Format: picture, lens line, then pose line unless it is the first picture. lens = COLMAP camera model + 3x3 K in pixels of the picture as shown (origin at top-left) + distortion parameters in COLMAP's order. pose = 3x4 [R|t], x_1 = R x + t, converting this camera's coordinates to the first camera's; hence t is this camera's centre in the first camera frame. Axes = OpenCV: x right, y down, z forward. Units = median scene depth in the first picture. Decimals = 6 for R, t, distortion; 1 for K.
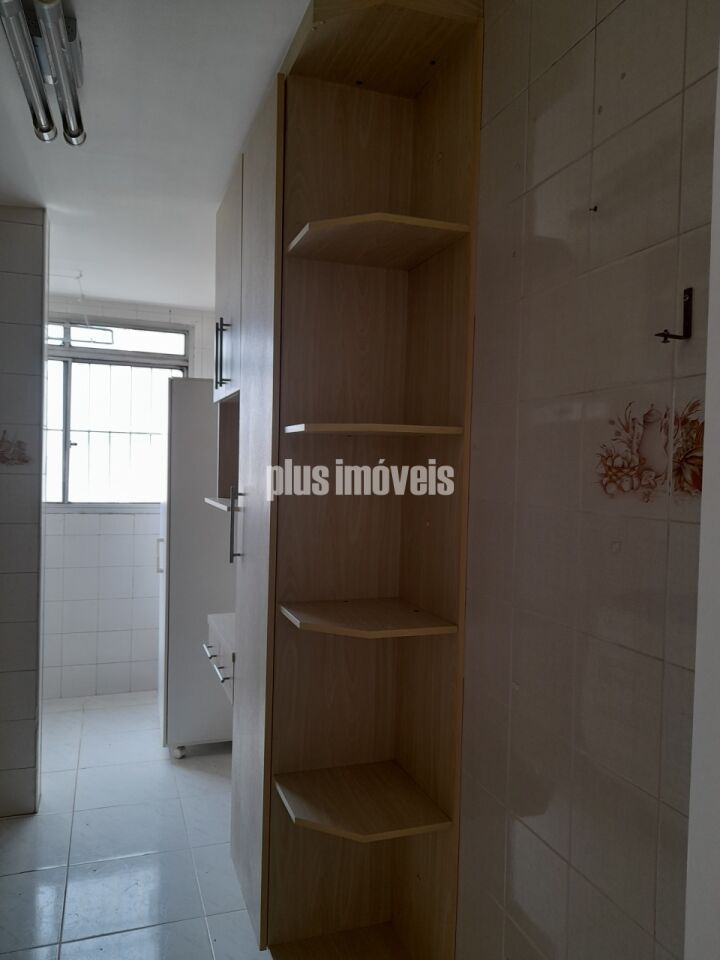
lens RADIAL K [[701.9, 0, 360.1], [0, 701.9, 481.2], [0, 0, 1]] dist [0.043514, -0.039358]
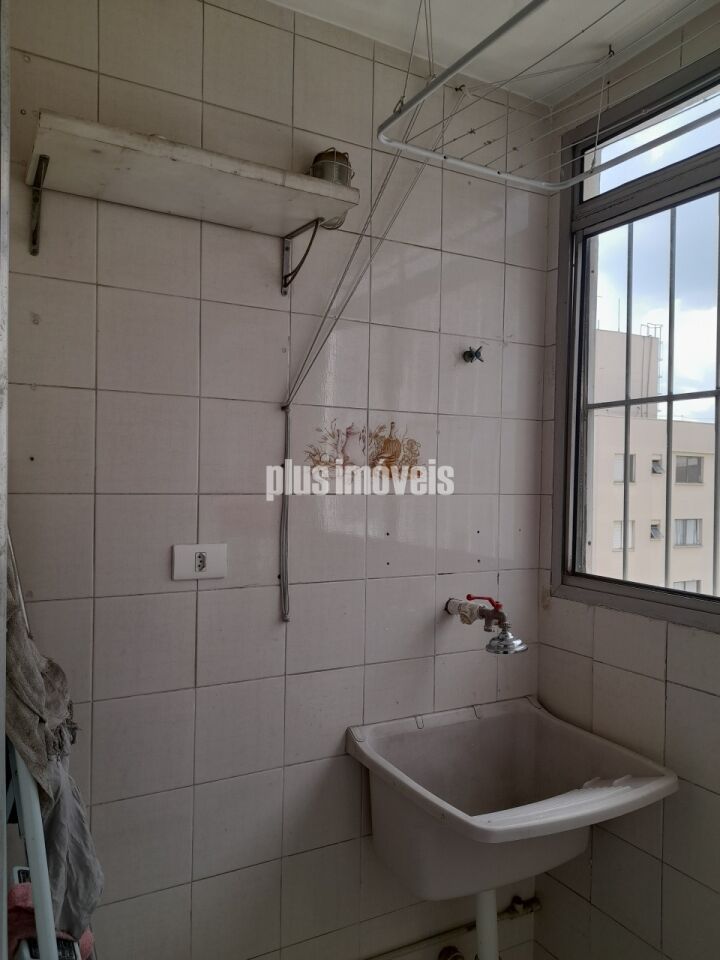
lens RADIAL K [[701.9, 0, 360.1], [0, 701.9, 482.6], [0, 0, 1]] dist [0.043514, -0.039358]
pose [[-0.142048, -0.052789, 0.988451, -1.118026], [-0.015867, 0.998570, 0.051050, -0.053087], [-0.989733, -0.008432, -0.142682, 1.167271]]
